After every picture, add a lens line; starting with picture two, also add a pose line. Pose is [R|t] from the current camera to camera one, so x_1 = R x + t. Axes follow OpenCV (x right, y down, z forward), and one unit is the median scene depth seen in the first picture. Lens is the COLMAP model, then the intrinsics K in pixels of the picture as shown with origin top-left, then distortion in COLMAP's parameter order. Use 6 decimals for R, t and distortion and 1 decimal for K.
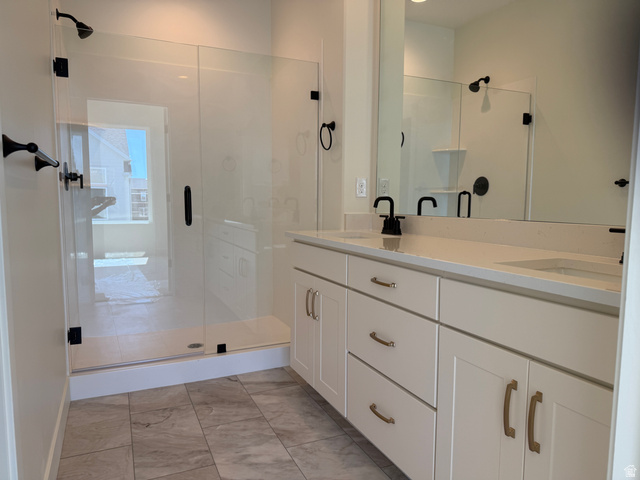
lens RADIAL K [[450.4, 0, 316.6], [0, 450.4, 241.3], [0, 0, 1]] dist [0.093977, -0.124829]
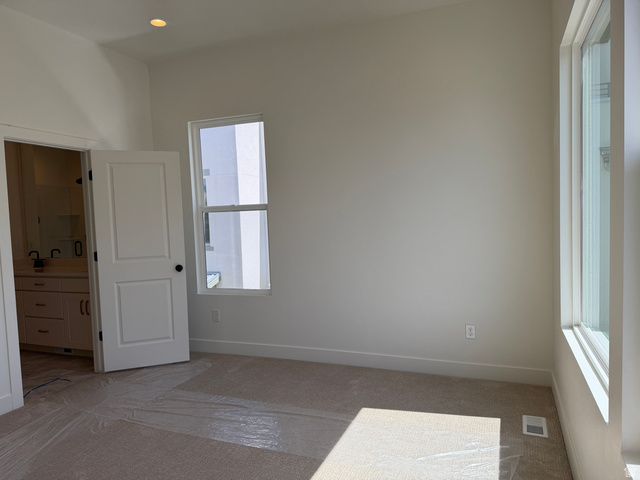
lens RADIAL K [[450.4, 0, 316.6], [0, 450.4, 241.3], [0, 0, 1]] dist [0.093977, -0.124829]
pose [[0.734573, -0.067194, 0.675195, -0.347722], [0.104622, 0.994401, -0.014861, 0.034358], [-0.670416, 0.081557, 0.737490, -1.604131]]
